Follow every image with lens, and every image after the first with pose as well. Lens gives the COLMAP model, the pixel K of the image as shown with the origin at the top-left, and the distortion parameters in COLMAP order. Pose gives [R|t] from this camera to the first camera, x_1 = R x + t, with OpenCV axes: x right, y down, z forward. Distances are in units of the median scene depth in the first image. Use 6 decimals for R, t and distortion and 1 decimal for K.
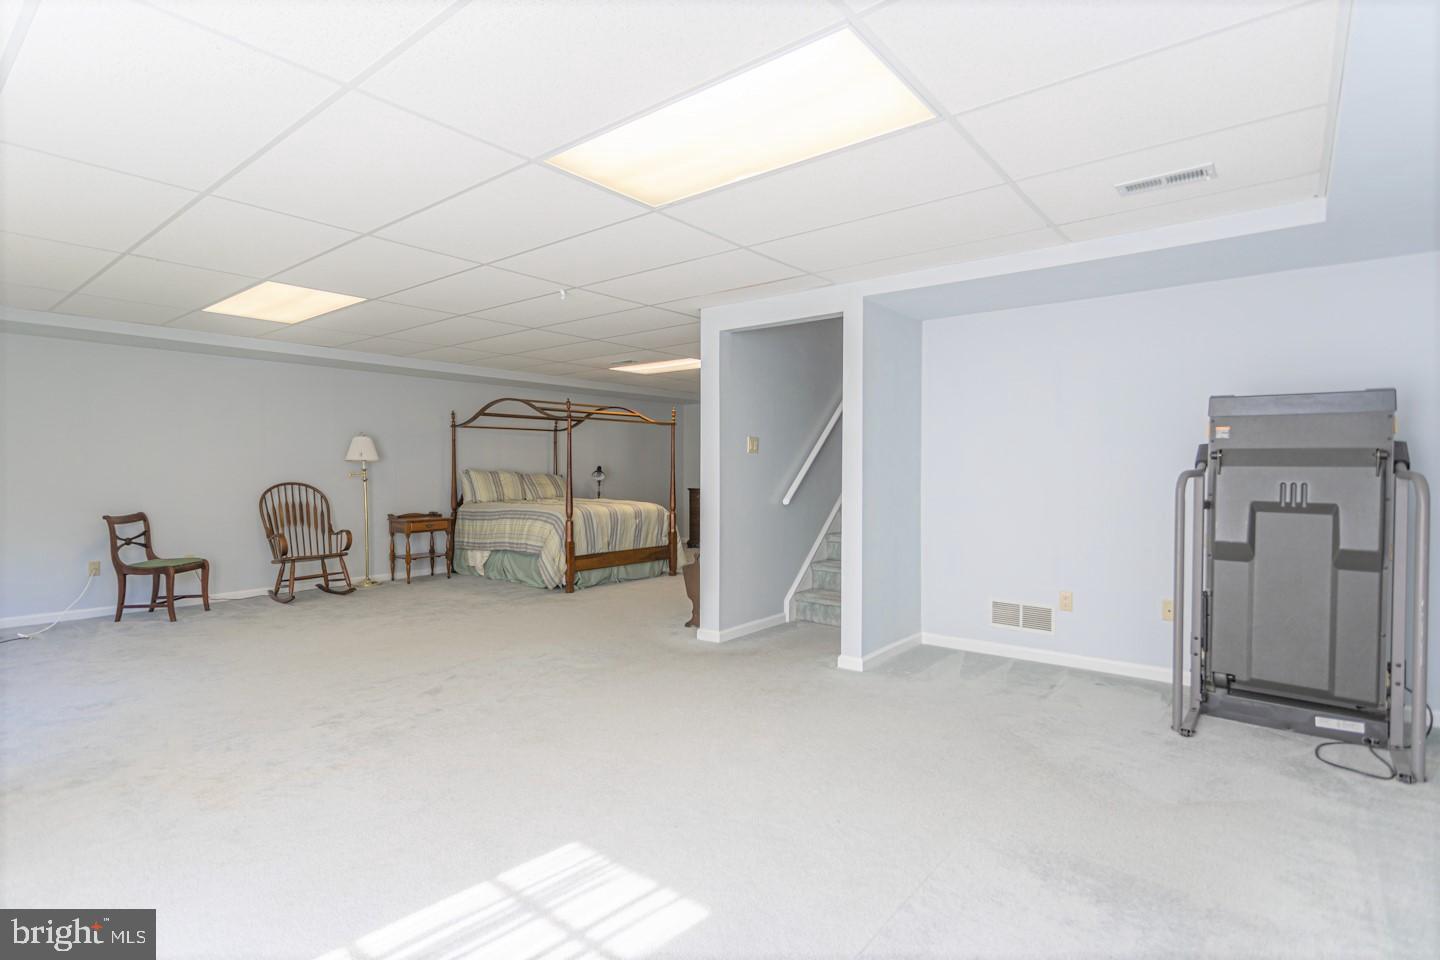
lens RADIAL K [[710.4, 0, 720.5], [0, 710.4, 474.5], [0, 0, 1]] dist [-0.007383, 0.000148]
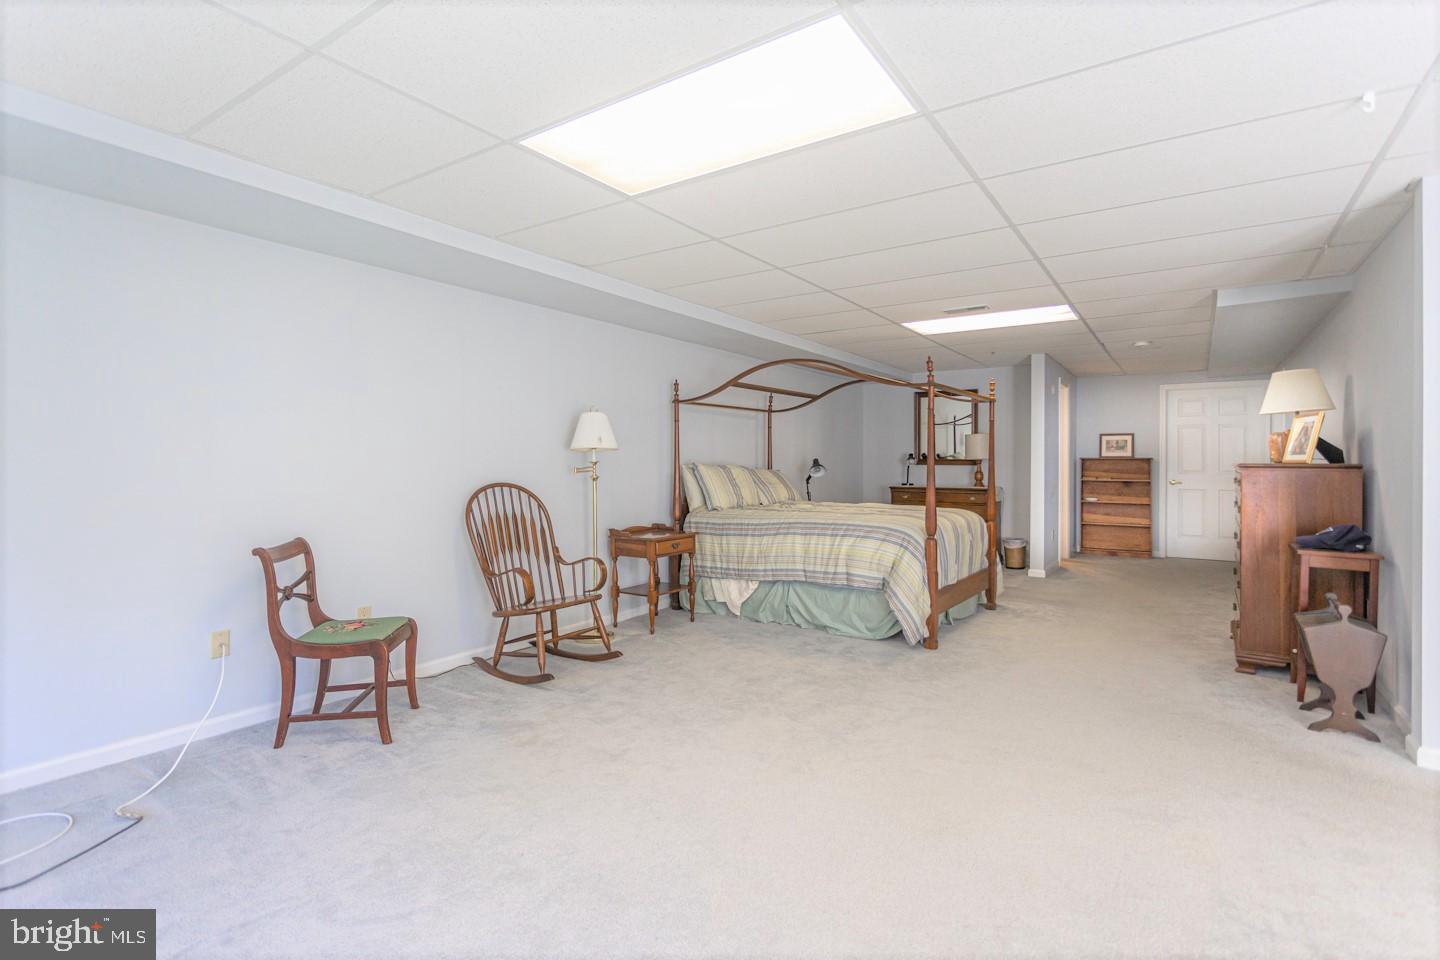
lens RADIAL K [[693.1, 0, 720.9], [0, 693.1, 463.8], [0, 0, 1]] dist [-0.000311, 0.000521]
pose [[0.996686, 0.002029, 0.081316, -0.423855], [-0.001622, 0.999986, -0.005074, -0.002949], [-0.081325, 0.004925, 0.996675, 0.337705]]
